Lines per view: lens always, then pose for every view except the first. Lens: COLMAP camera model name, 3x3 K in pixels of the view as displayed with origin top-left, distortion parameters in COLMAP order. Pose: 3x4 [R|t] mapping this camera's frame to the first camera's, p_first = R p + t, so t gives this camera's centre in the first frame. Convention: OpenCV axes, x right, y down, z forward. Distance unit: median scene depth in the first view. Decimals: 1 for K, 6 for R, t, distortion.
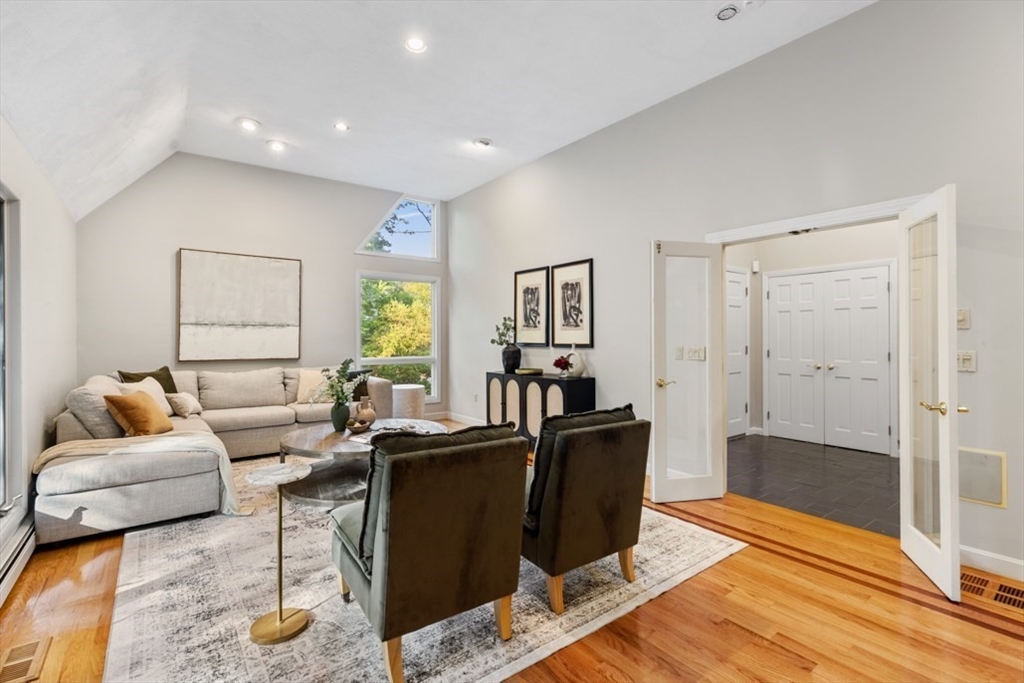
lens RADIAL K [[468.6, 0, 512.9], [0, 468.6, 338.0], [0, 0, 1]] dist [0.001015, -0.000124]
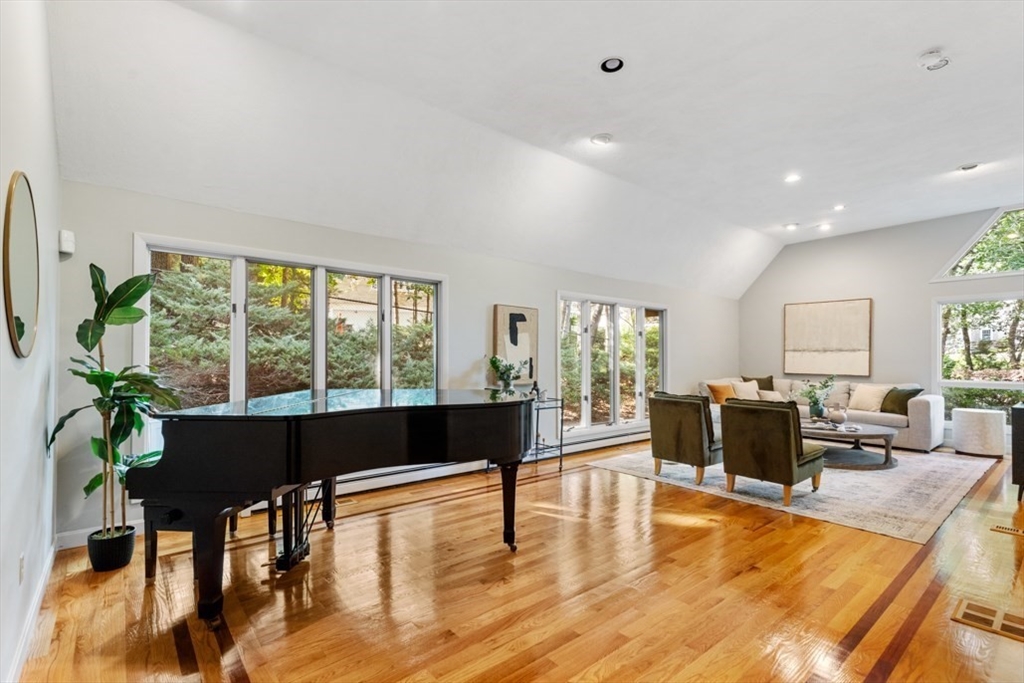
lens RADIAL K [[468.6, 0, 510.2], [0, 468.6, 346.6], [0, 0, 1]] dist [0.001015, -0.000124]
pose [[0.045208, -0.018798, -0.998801, 0.823885], [-0.006935, 0.999793, -0.019131, -0.005576], [0.998954, 0.007792, 0.045068, -0.027785]]
